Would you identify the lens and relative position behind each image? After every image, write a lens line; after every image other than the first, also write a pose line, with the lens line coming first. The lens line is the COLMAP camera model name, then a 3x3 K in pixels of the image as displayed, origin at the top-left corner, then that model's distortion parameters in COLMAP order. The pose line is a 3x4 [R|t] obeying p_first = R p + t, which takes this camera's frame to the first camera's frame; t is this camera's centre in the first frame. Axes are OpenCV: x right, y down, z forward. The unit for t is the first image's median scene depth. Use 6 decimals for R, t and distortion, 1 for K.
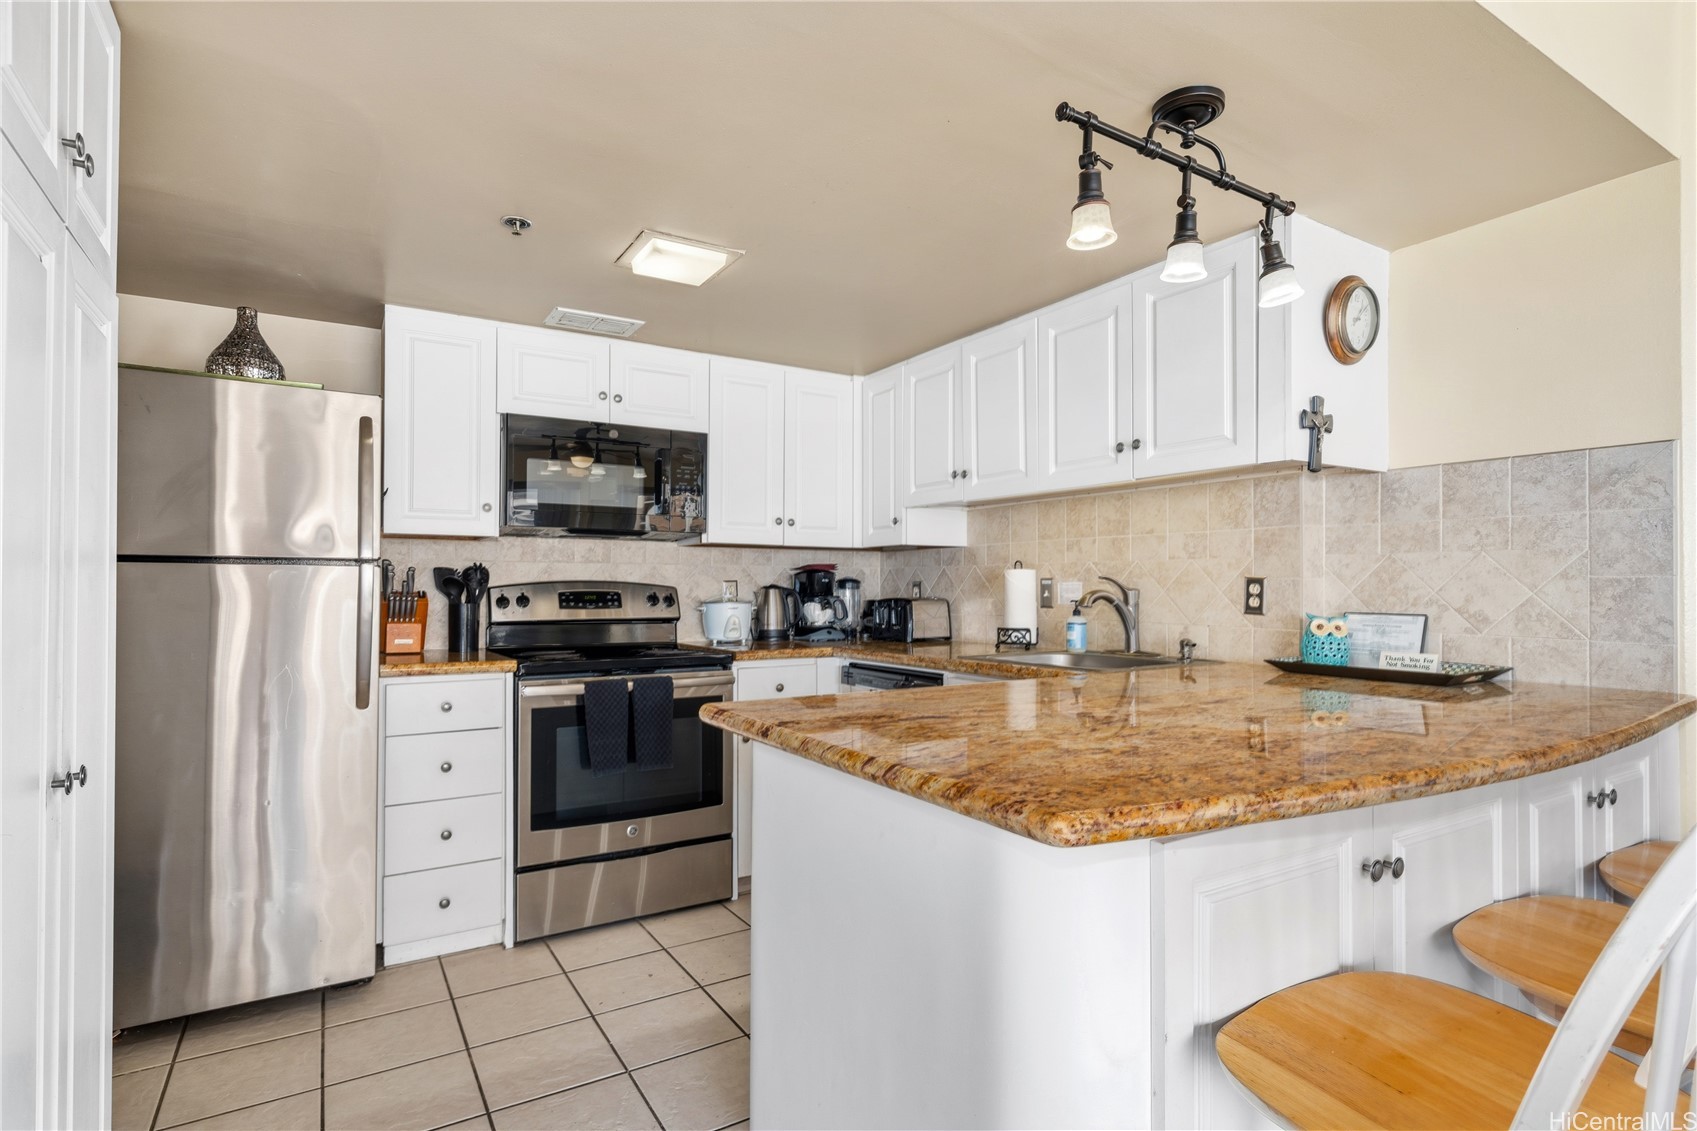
lens RADIAL K [[841.0, 0, 846.4], [0, 841.0, 577.0], [0, 0, 1]] dist [0.001016, 0.000066]
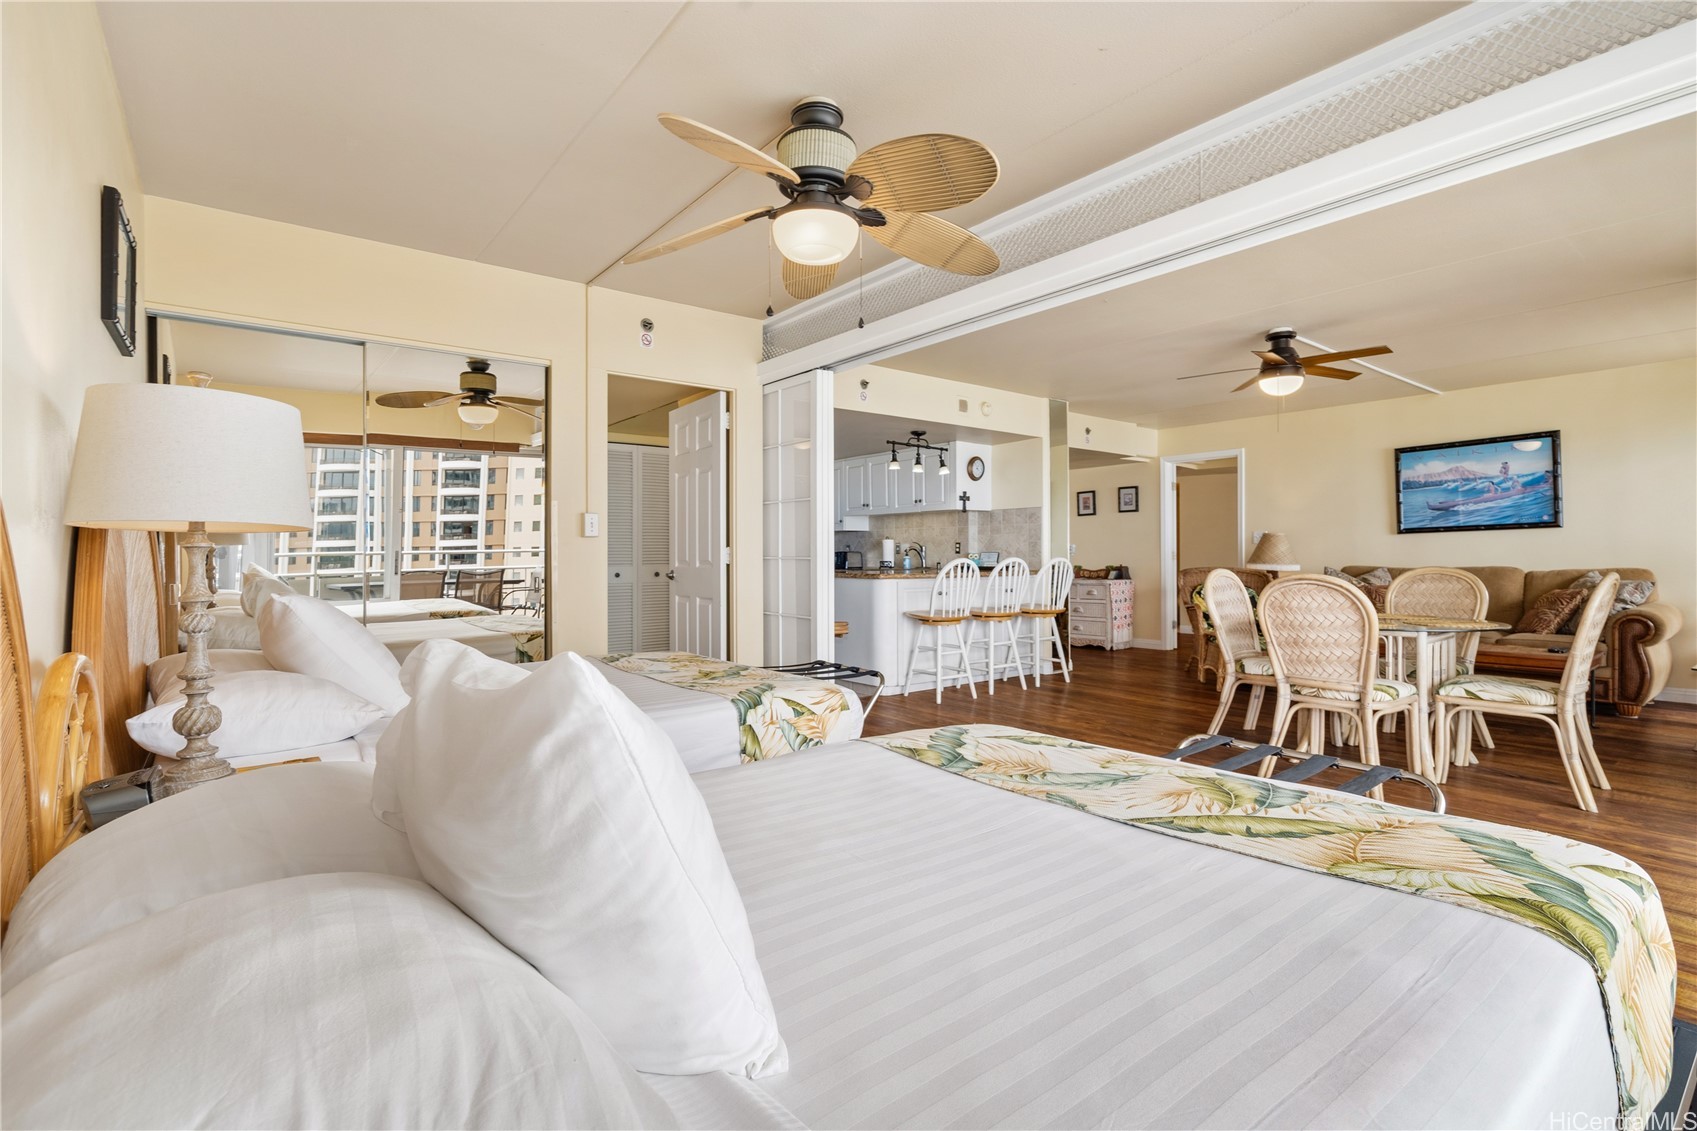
lens RADIAL K [[790.9, 0, 837.2], [0, 790.9, 562.1], [0, 0, 1]] dist [-0.002129, -0.000231]
pose [[0.994725, -0.006114, 0.102395, -0.297927], [0.004544, 0.999869, 0.015559, 0.029625], [-0.102477, -0.015012, 0.994622, -2.078060]]
